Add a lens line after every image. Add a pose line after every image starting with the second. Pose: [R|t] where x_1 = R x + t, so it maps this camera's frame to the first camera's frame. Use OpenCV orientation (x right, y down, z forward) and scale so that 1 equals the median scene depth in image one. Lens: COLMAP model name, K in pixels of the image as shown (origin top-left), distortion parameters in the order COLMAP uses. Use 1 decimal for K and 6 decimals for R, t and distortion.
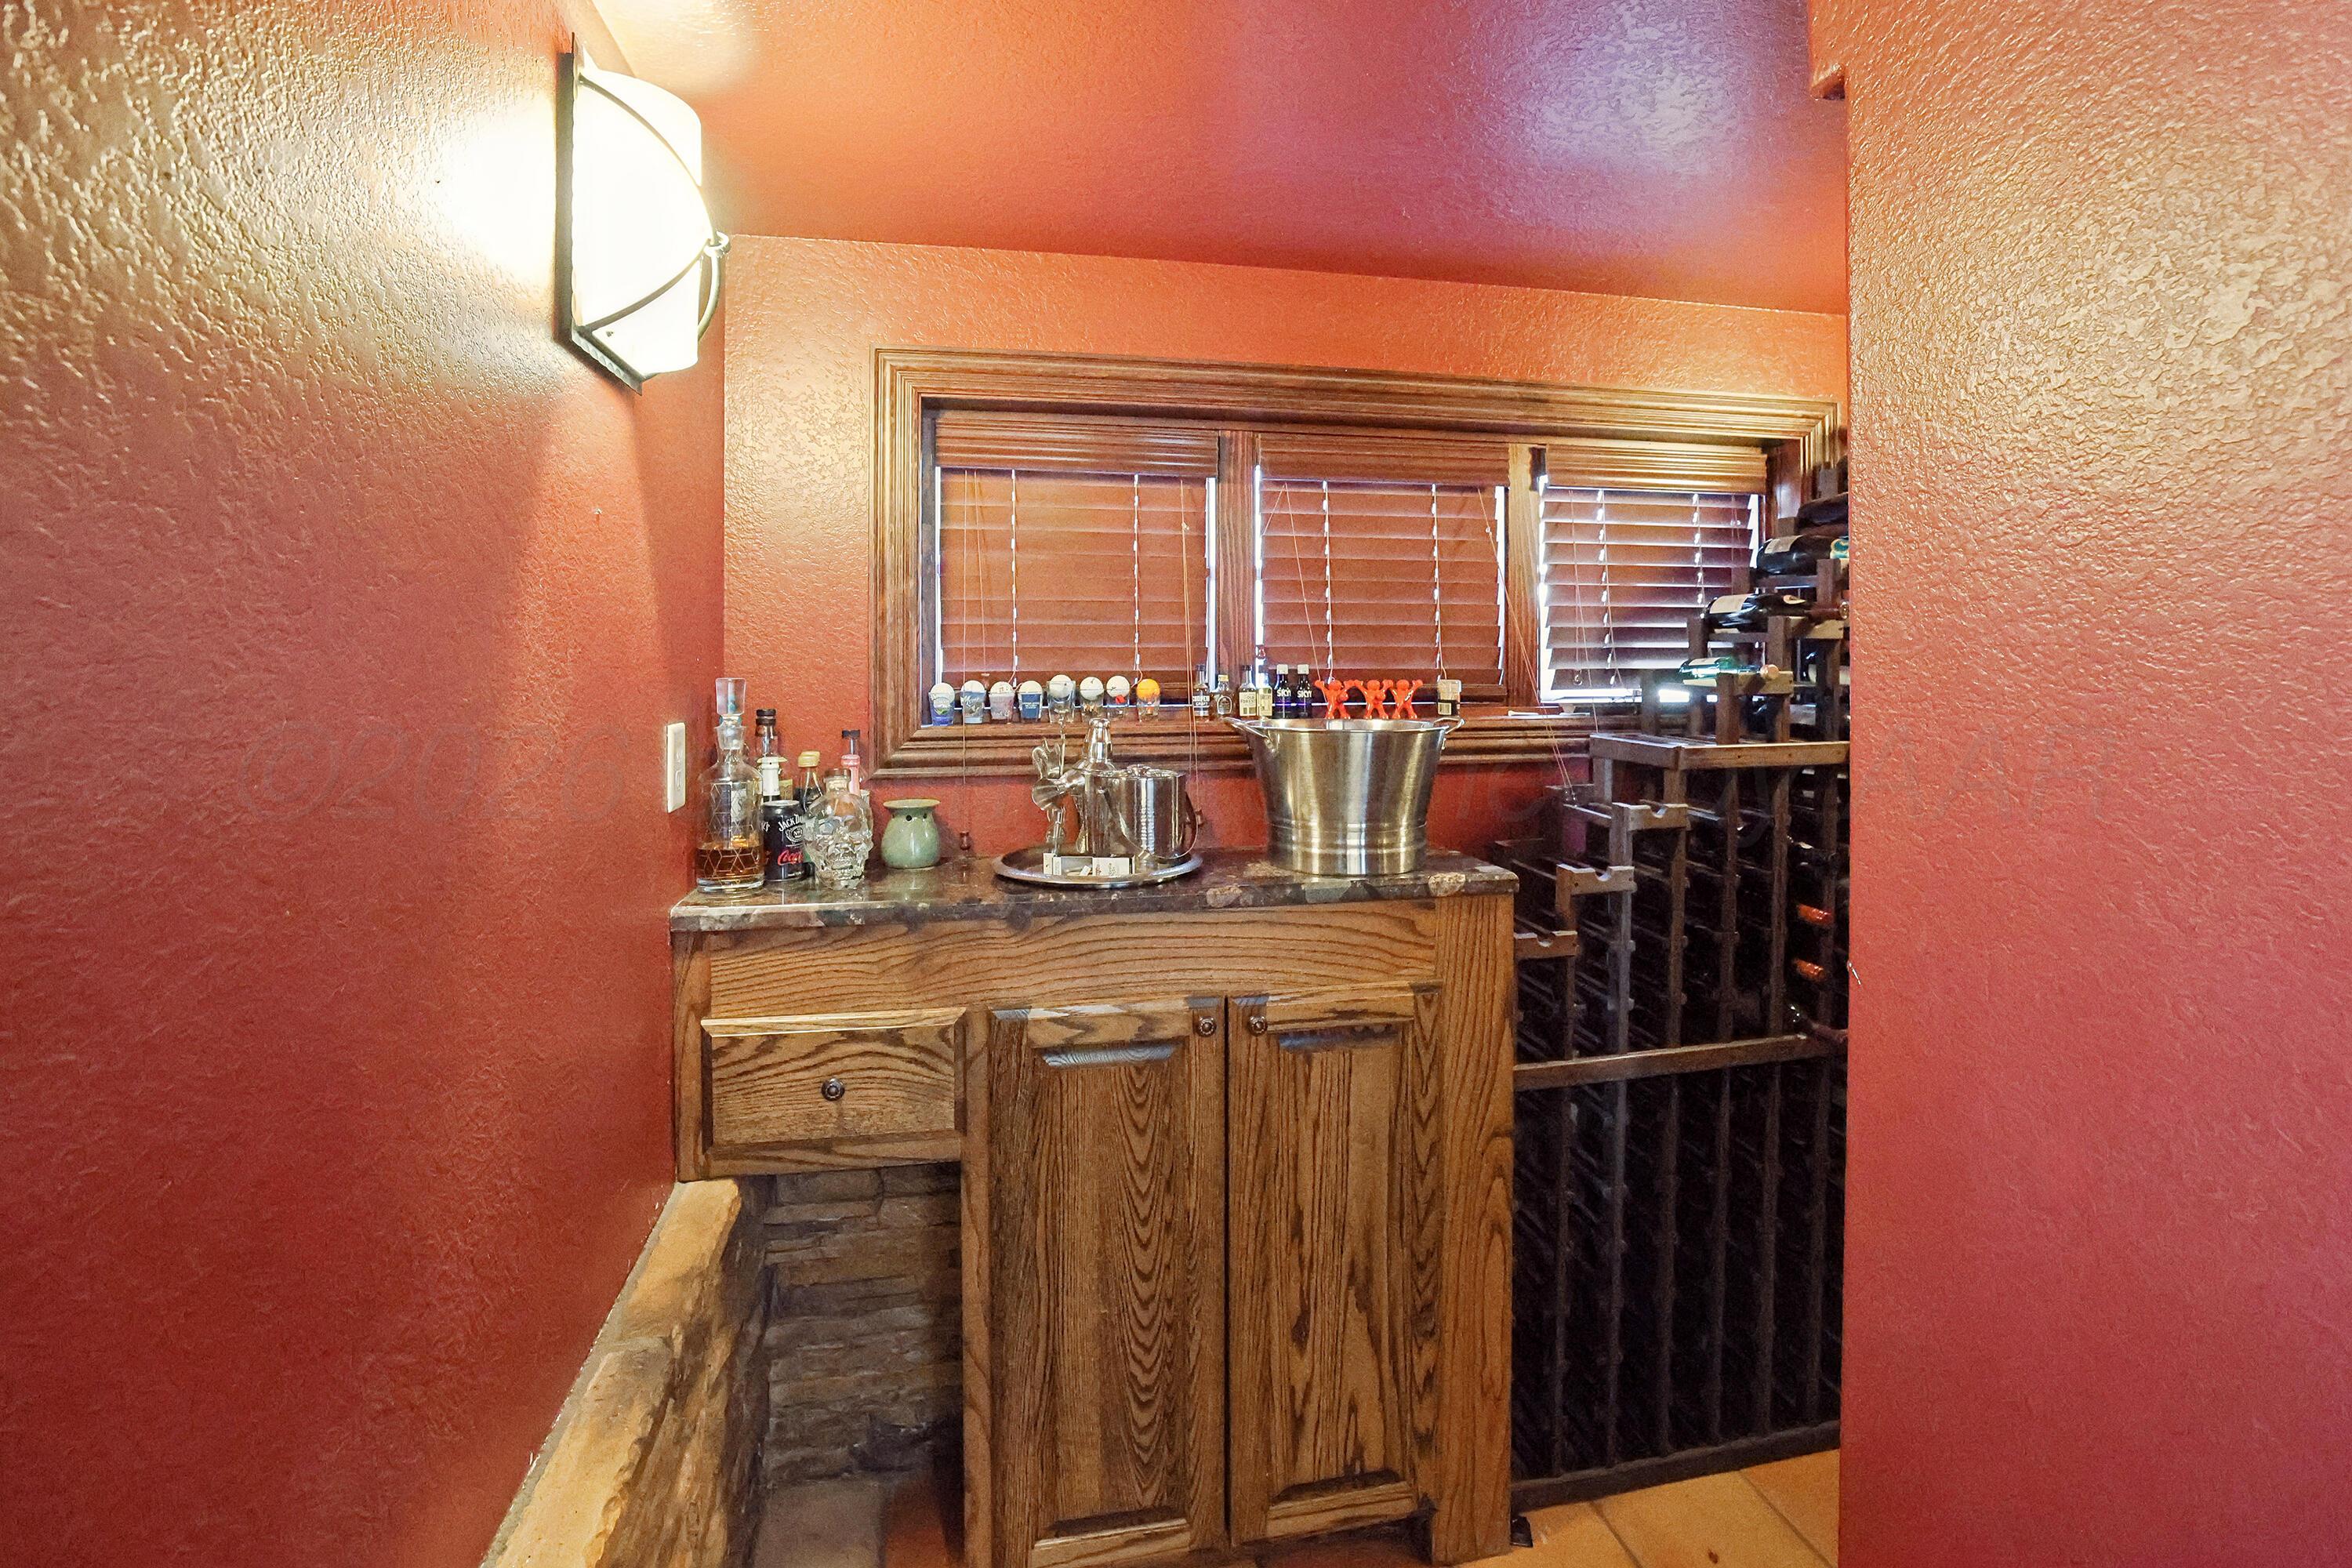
lens RADIAL K [[1030.5, 0, 1152.7], [0, 1030.5, 739.4], [0, 0, 1]] dist [-0.048627, 0.011764]
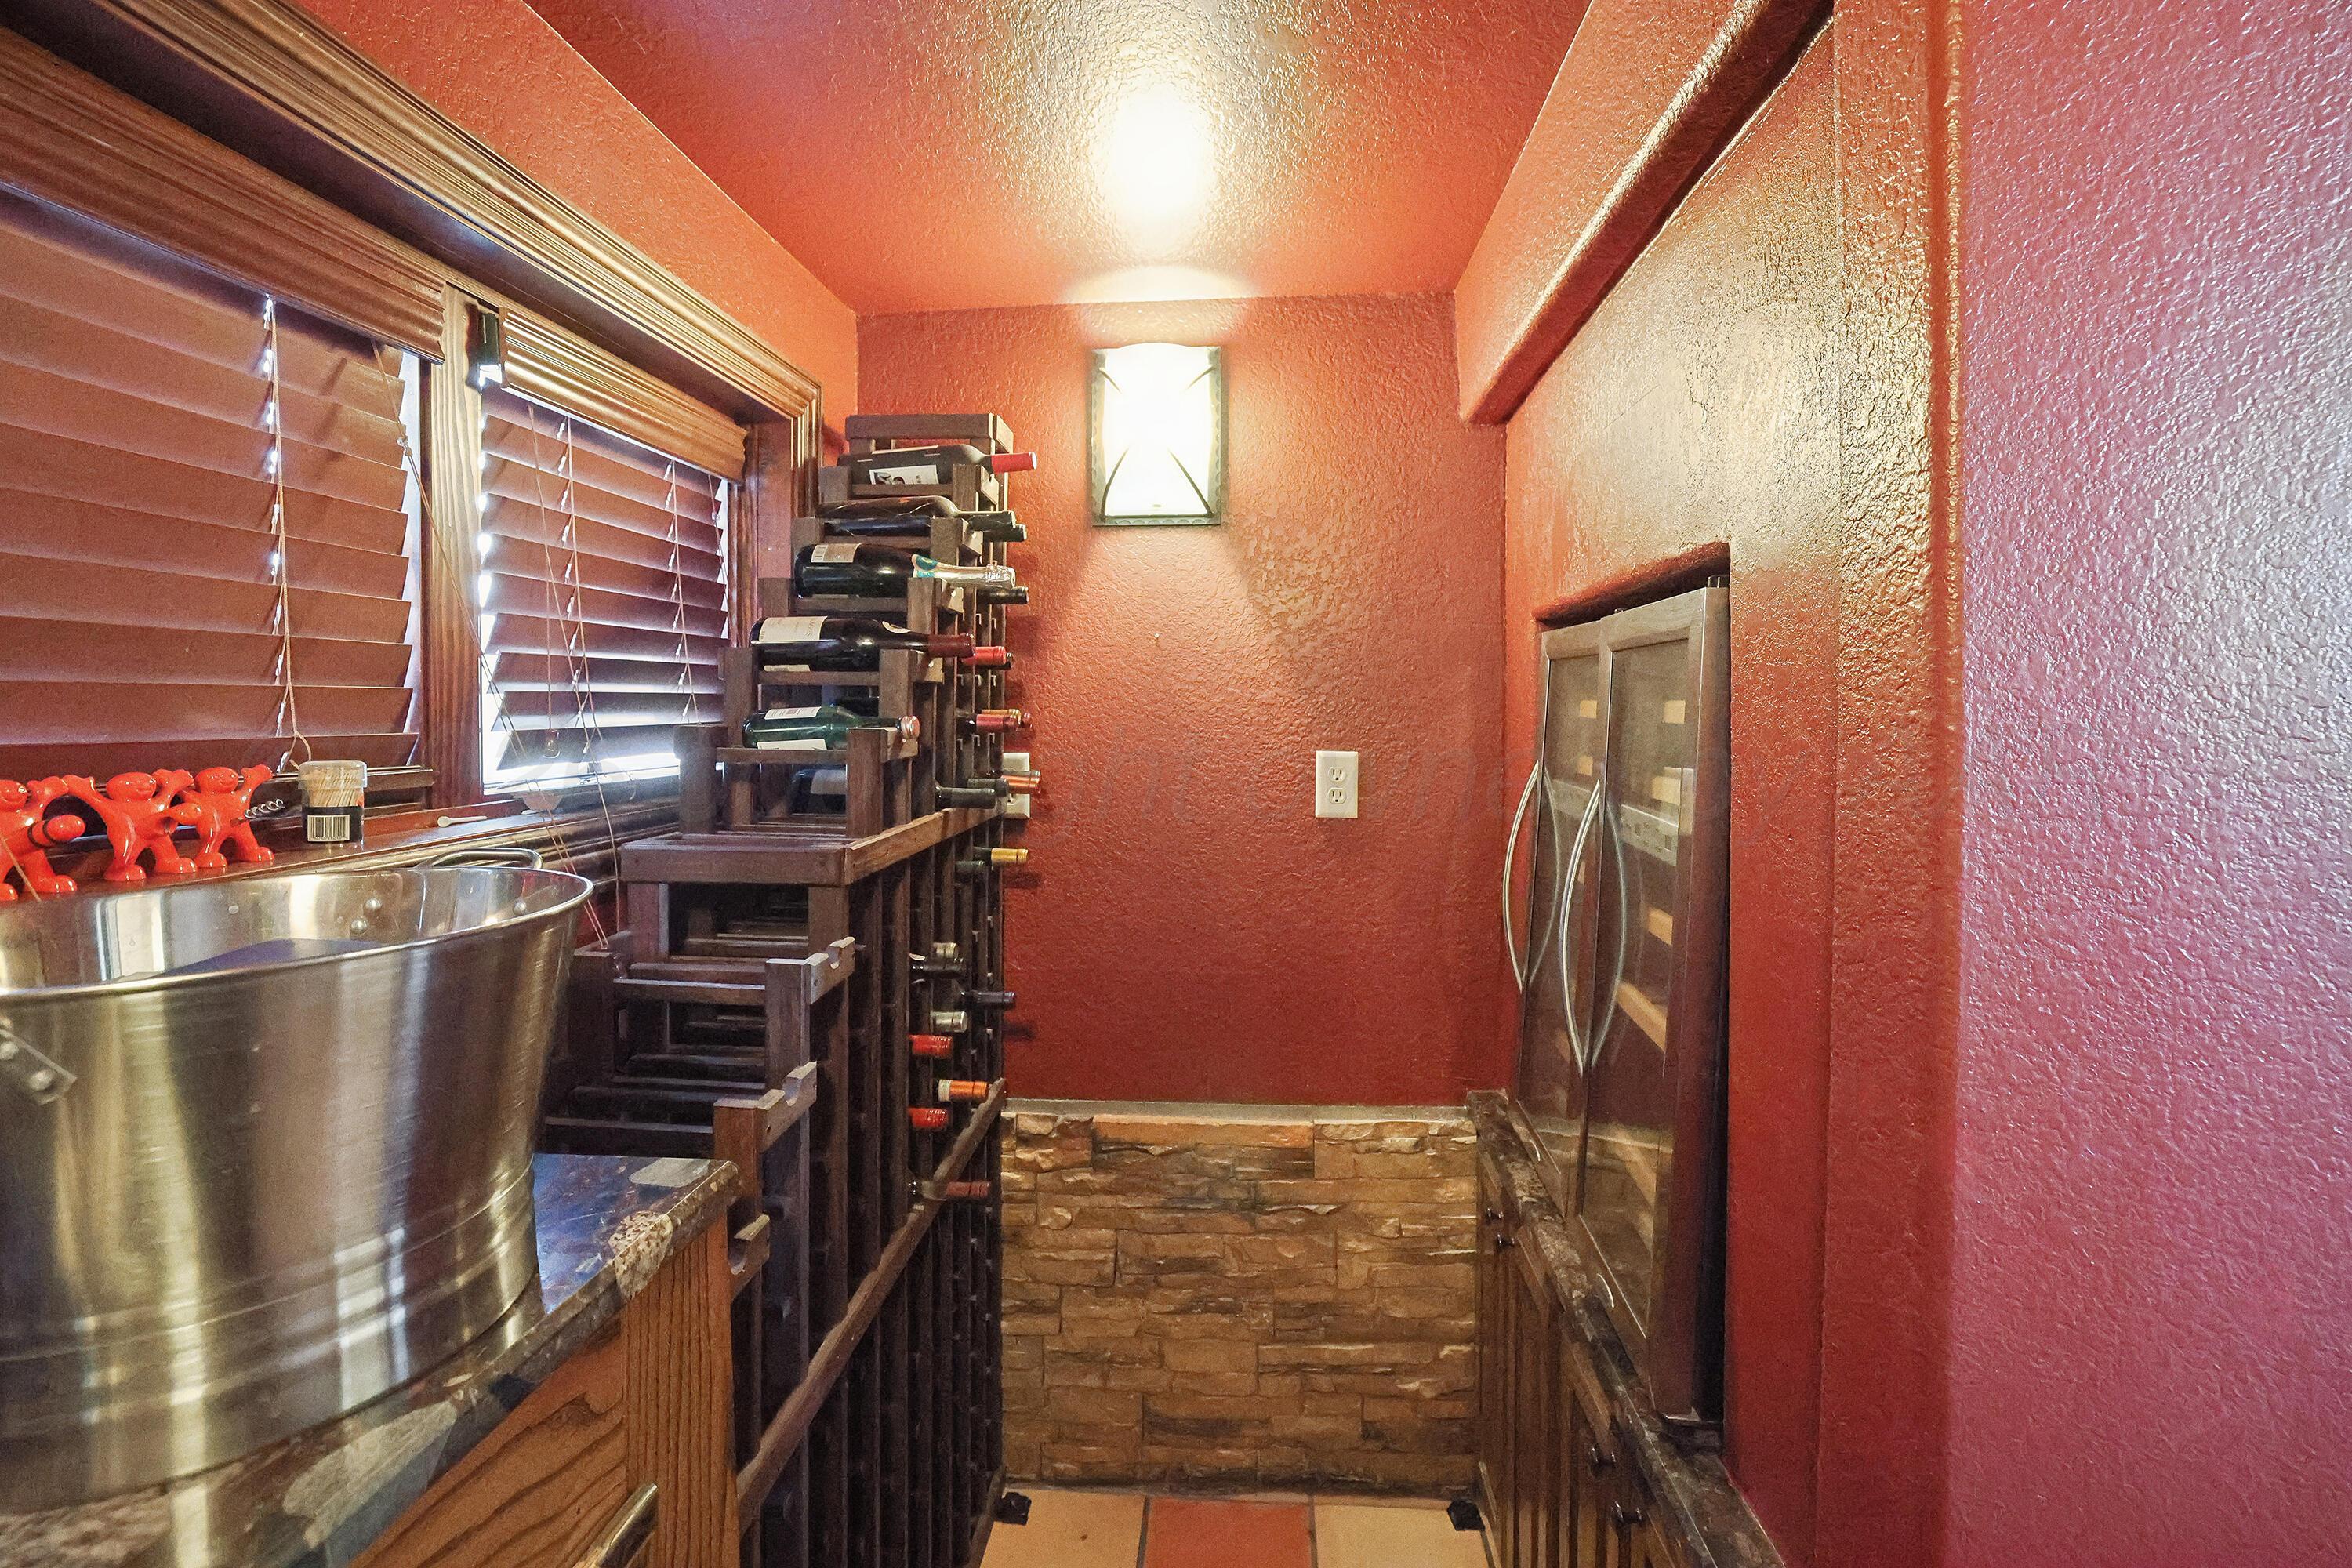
lens RADIAL K [[1019.2, 0, 1193.2], [0, 1019.2, 756.6], [0, 0, 1]] dist [-0.043937, 0.012008]
pose [[0.280681, -0.046820, 0.958659, -0.015553], [0.058132, 0.997805, 0.031711, -0.051557], [-0.958039, 0.046828, 0.282786, 0.520639]]
